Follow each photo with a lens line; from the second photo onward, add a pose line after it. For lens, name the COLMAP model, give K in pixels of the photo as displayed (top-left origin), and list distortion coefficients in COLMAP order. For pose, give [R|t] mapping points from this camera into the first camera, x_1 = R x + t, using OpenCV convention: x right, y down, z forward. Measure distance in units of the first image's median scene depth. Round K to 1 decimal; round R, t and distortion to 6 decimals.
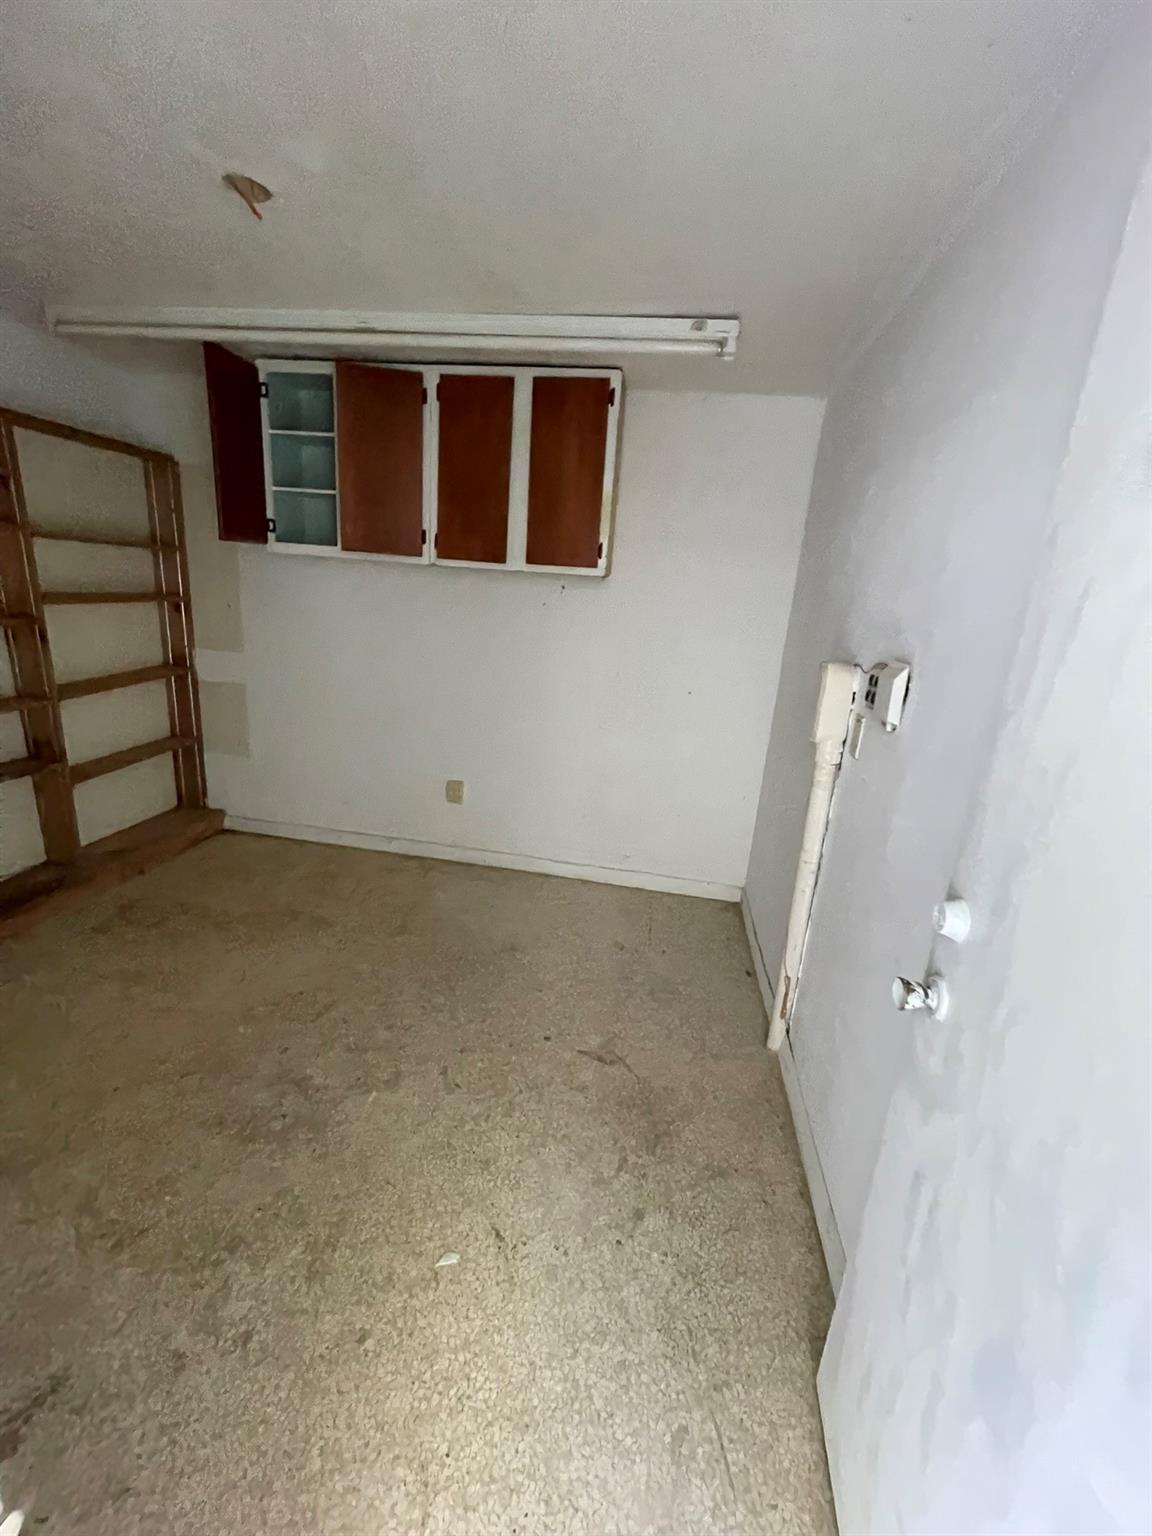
lens RADIAL K [[620.6, 0, 571.2], [0, 620.6, 764.0], [0, 0, 1]] dist [-0.001673, 0.000432]
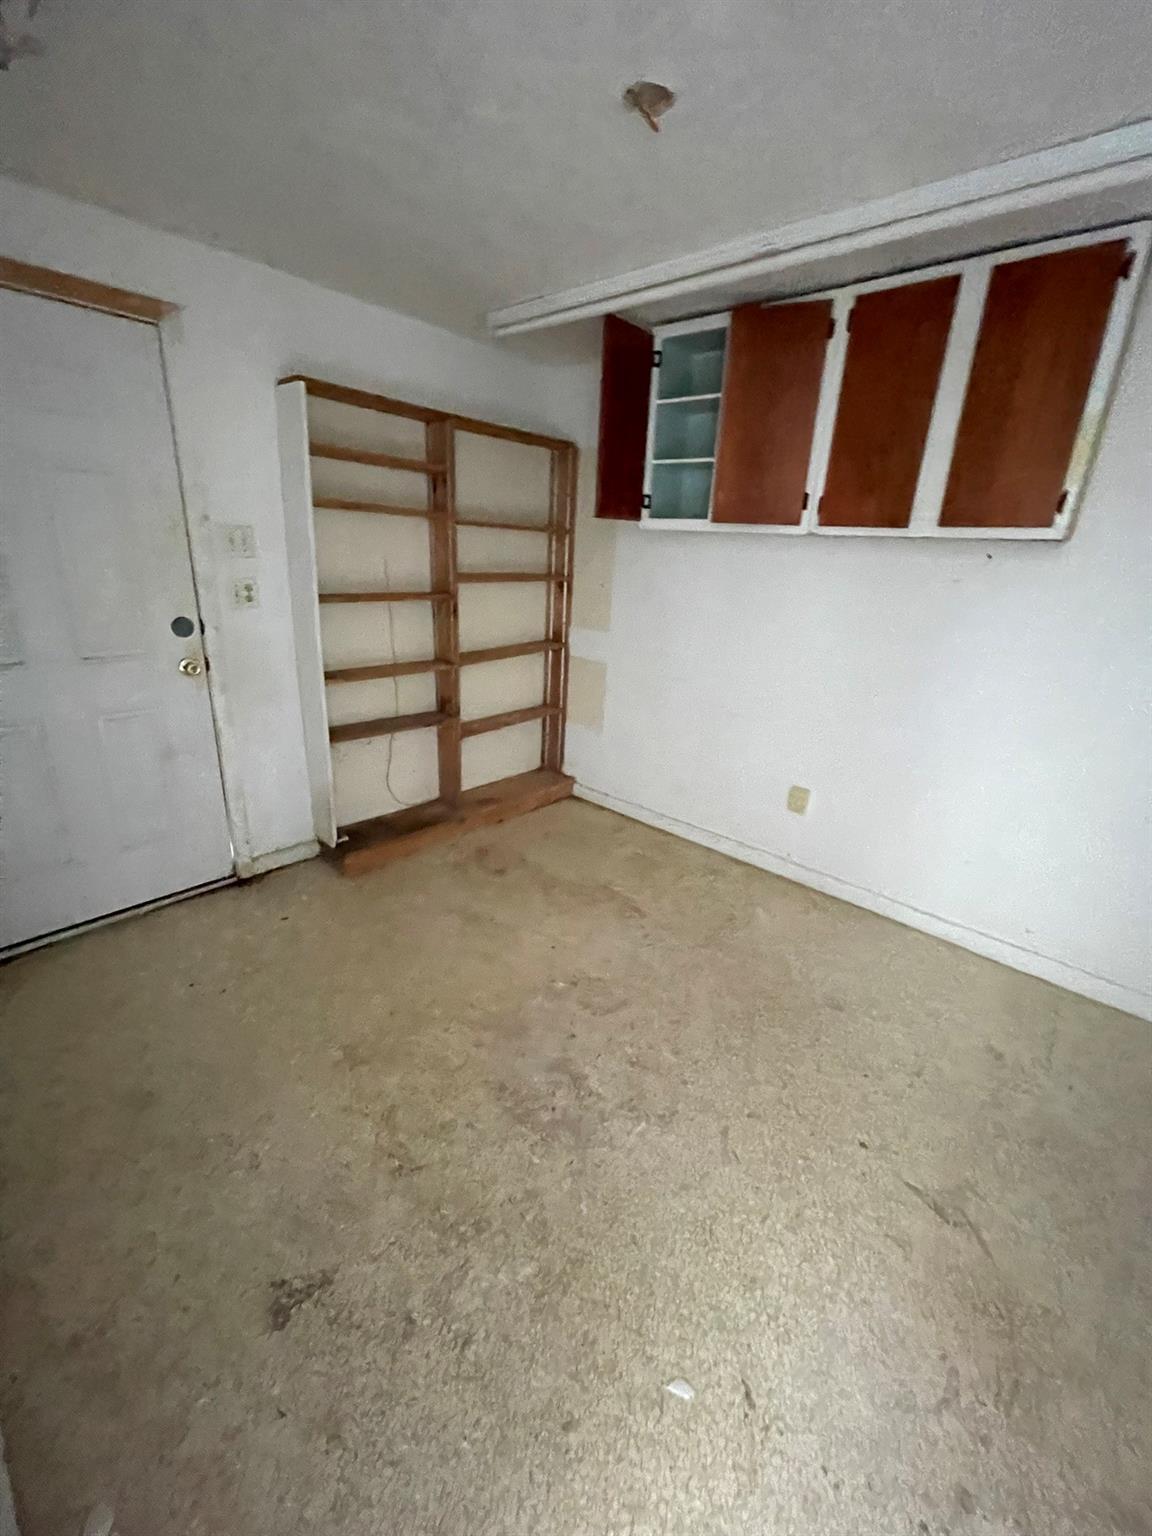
lens RADIAL K [[620.6, 0, 571.2], [0, 620.6, 764.0], [0, 0, 1]] dist [-0.001673, 0.000432]
pose [[0.838186, 0.146771, -0.525265, -0.006947], [-0.135770, 0.988941, 0.059679, -0.016887], [0.528215, 0.021293, 0.848844, 0.117586]]
